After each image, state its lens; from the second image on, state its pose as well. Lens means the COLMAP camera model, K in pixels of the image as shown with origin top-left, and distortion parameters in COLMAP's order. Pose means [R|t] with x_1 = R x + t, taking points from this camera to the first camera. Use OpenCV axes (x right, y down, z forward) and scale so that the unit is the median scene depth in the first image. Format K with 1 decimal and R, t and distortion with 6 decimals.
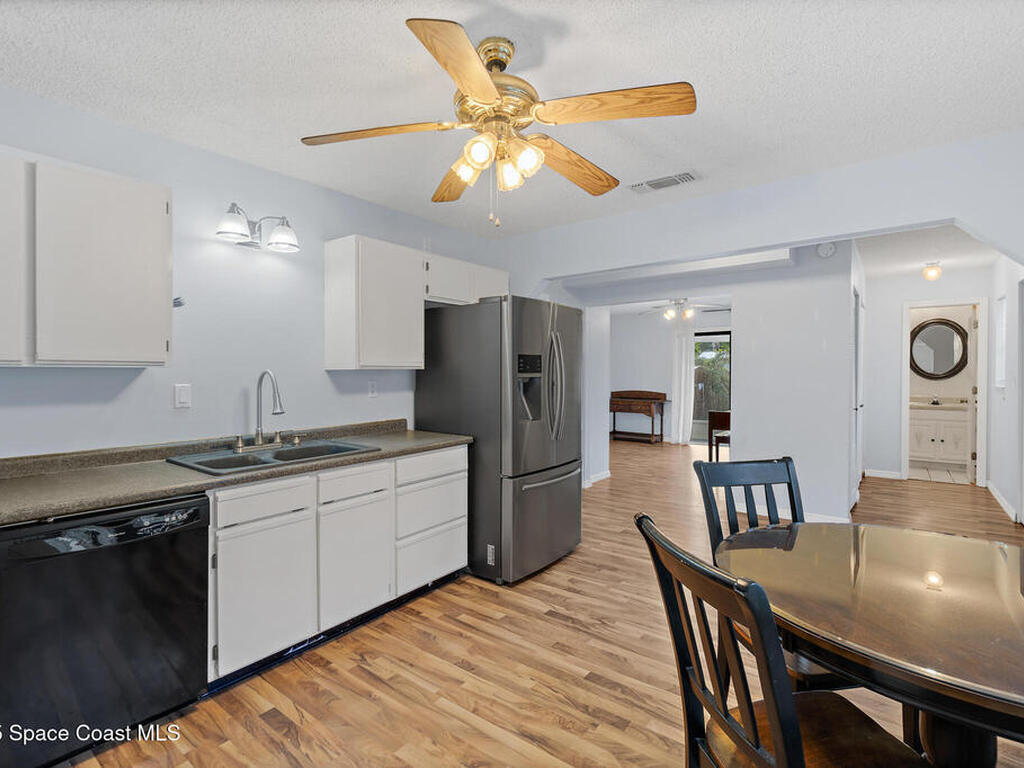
lens RADIAL K [[504.4, 0, 503.3], [0, 504.4, 374.0], [0, 0, 1]] dist [-0.003598, -0.000110]
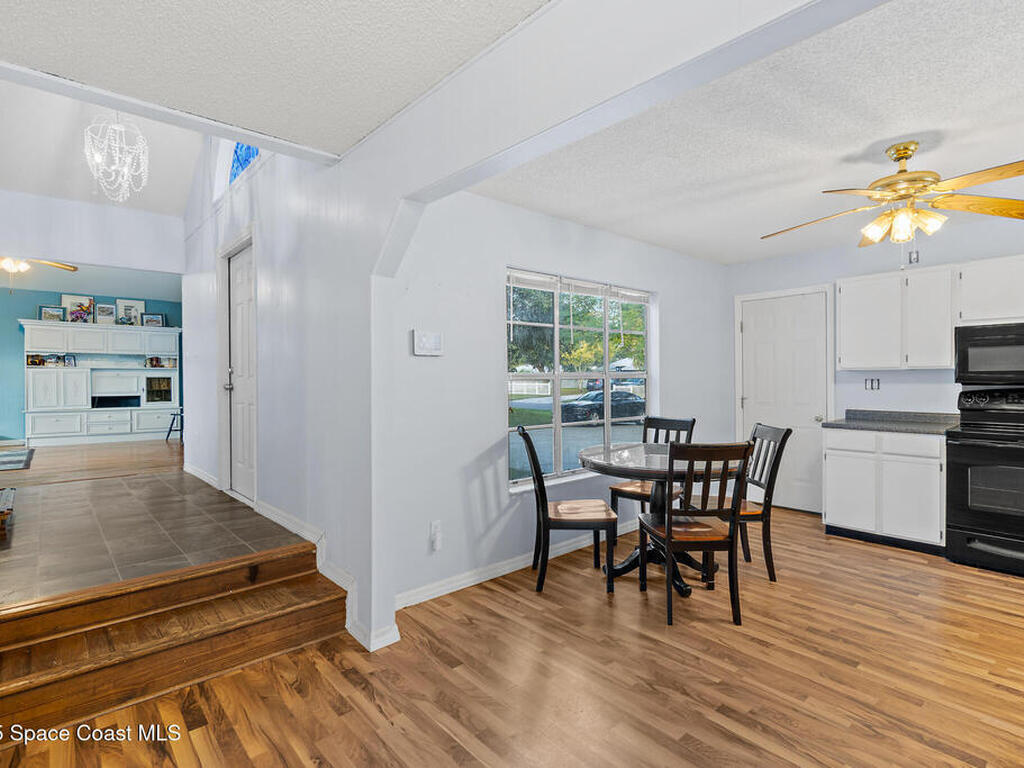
lens RADIAL K [[519.5, 0, 496.3], [0, 519.5, 382.9], [0, 0, 1]] dist [-0.003104, 0.000352]
pose [[-0.981503, 0.010071, 0.191181, 0.575953], [0.012475, 0.999857, 0.011375, -0.000807], [-0.191039, 0.013549, -0.981489, 1.829472]]
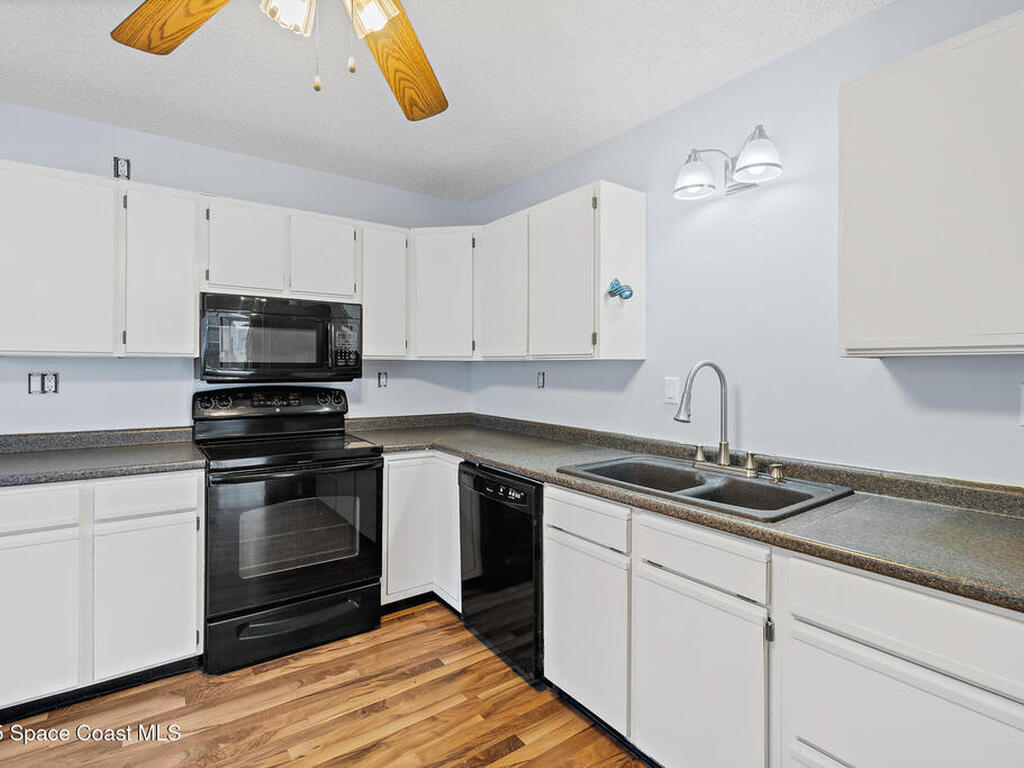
lens RADIAL K [[504.4, 0, 503.3], [0, 504.4, 374.0], [0, 0, 1]] dist [-0.003598, -0.000110]
pose [[-0.278784, 0.010420, -0.960297, 0.301193], [-0.007703, 0.999885, 0.013086, 0.003742], [0.960323, 0.011046, -0.278671, 0.920933]]
